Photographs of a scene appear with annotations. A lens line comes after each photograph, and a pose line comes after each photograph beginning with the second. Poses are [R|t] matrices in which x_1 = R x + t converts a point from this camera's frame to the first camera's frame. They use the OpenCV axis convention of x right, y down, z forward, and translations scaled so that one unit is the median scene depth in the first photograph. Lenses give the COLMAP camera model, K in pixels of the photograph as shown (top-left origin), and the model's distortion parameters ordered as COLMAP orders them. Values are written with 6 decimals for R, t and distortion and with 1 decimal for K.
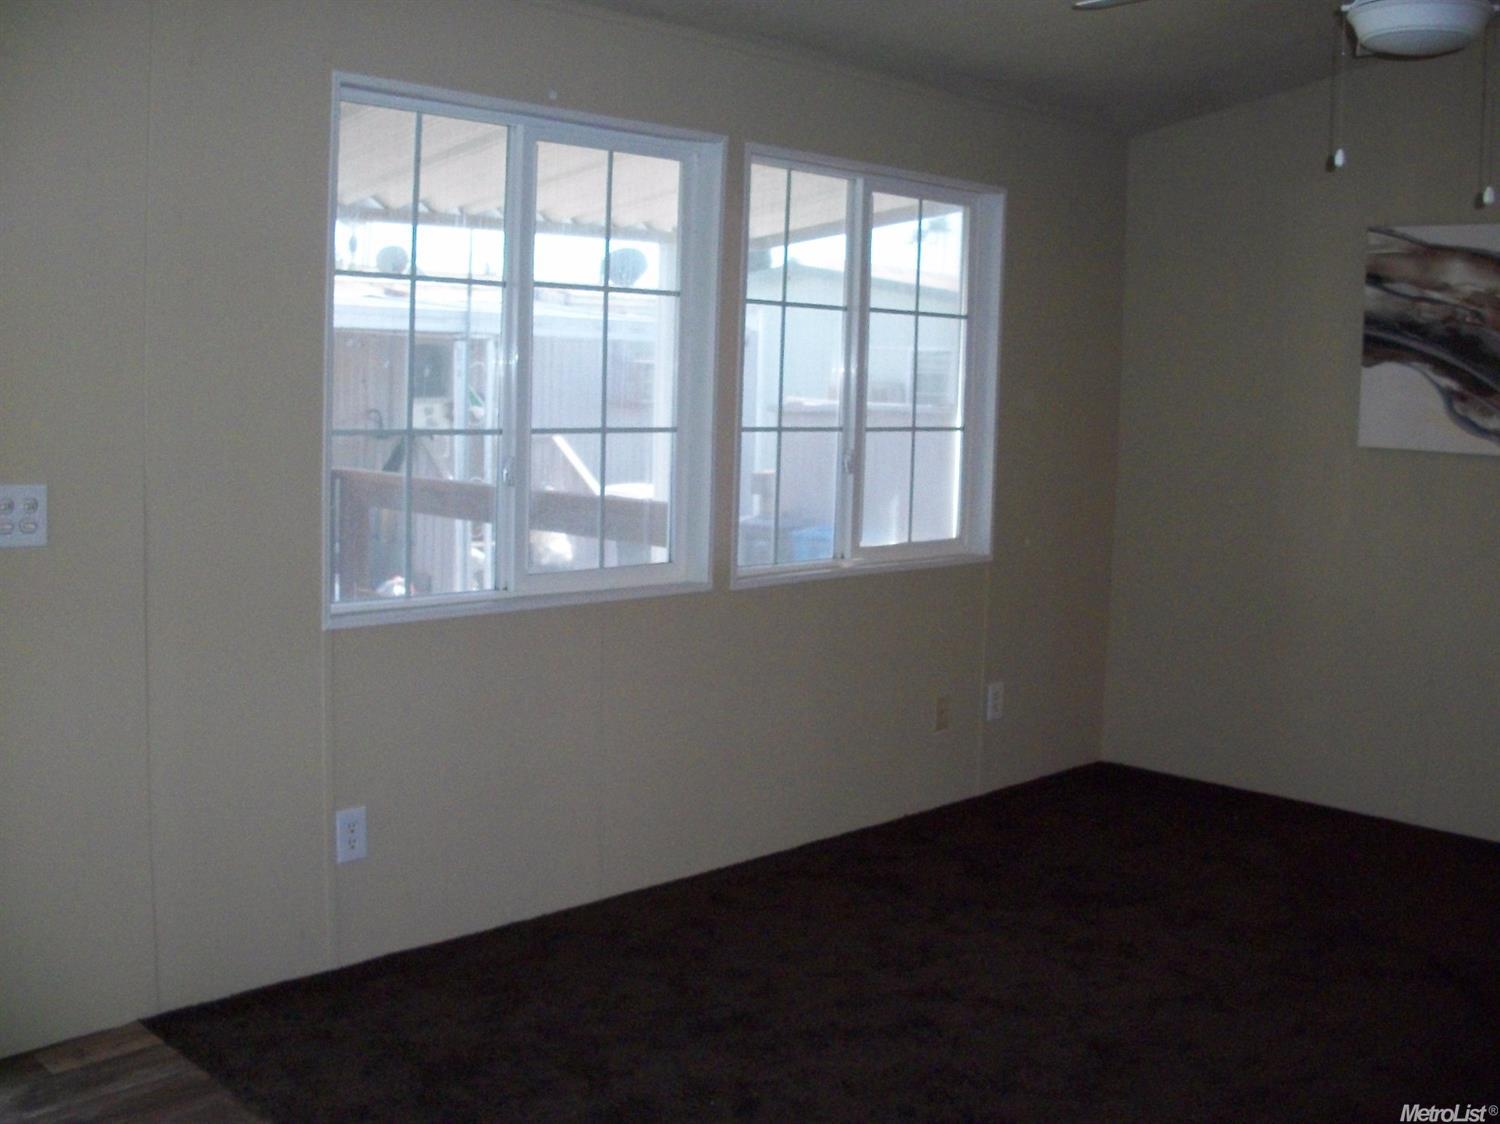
lens RADIAL K [[1558.5, 0, 748.5], [0, 1558.5, 529.5], [0, 0, 1]] dist [-0.130232, 0.000000]
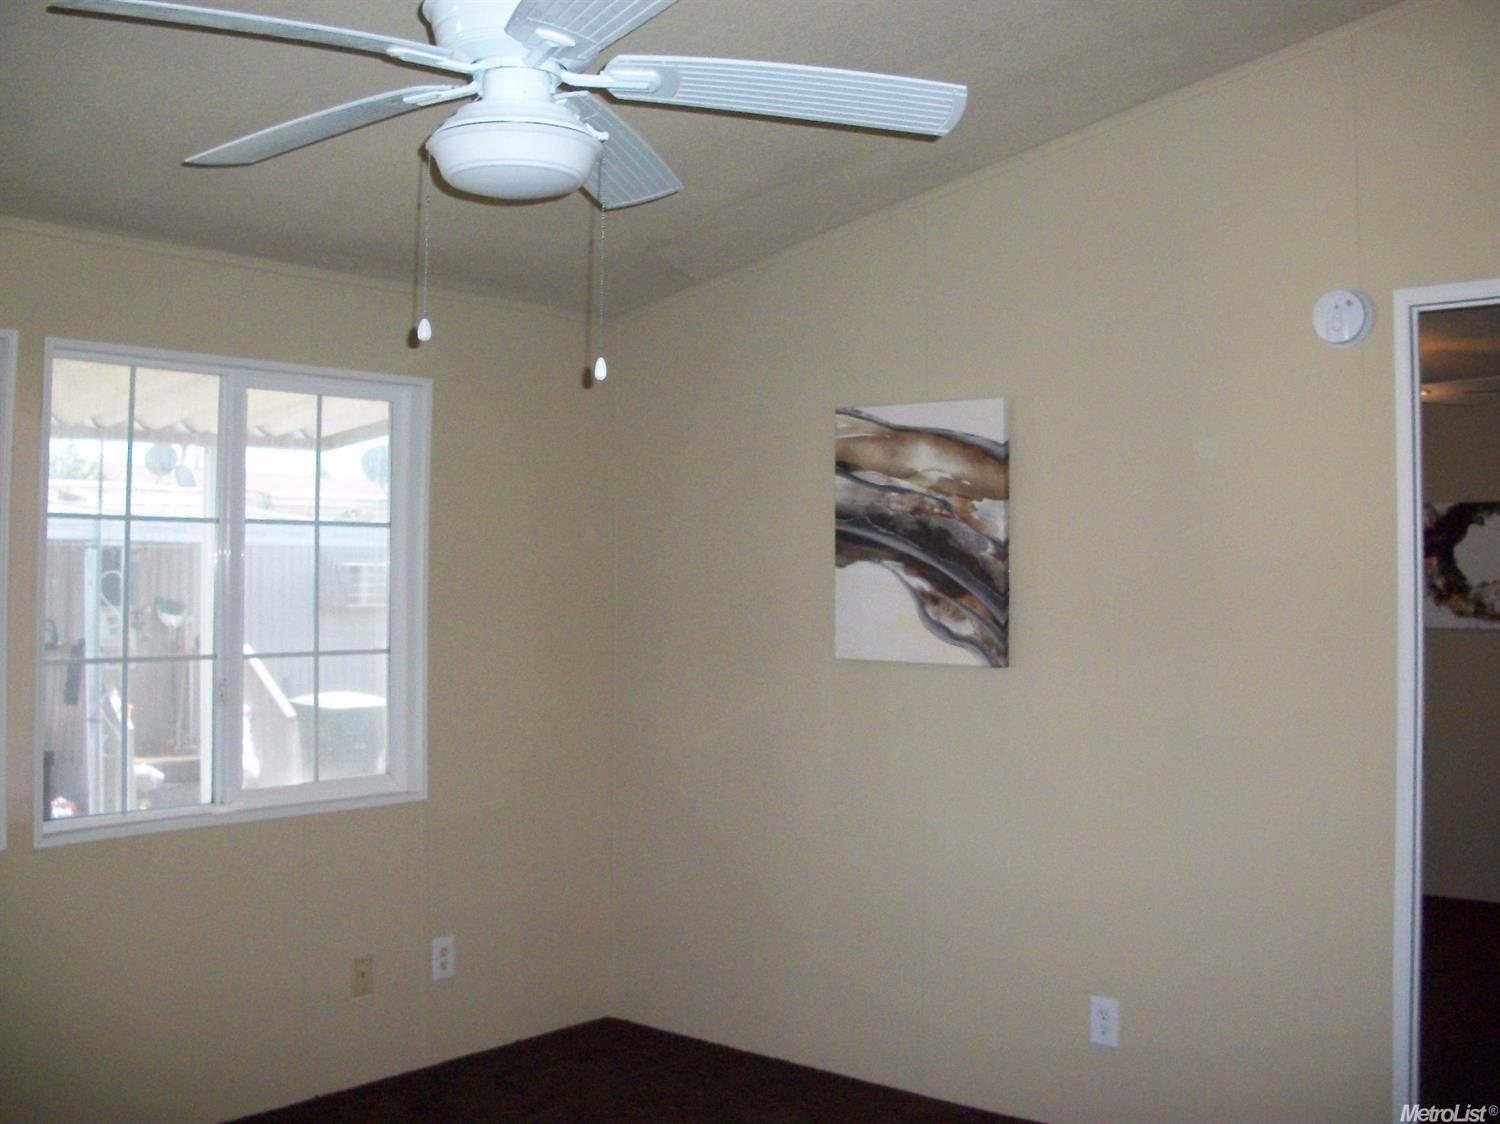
lens RADIAL K [[1558.5, 0, 741.2], [0, 1558.5, 567.9], [0, 0, 1]] dist [-0.130232, 0.000000]
pose [[0.997516, -0.021462, 0.067089, 0.293641], [0.027778, 0.995121, -0.094670, -0.023326], [-0.064730, 0.096299, 0.993245, 0.114659]]
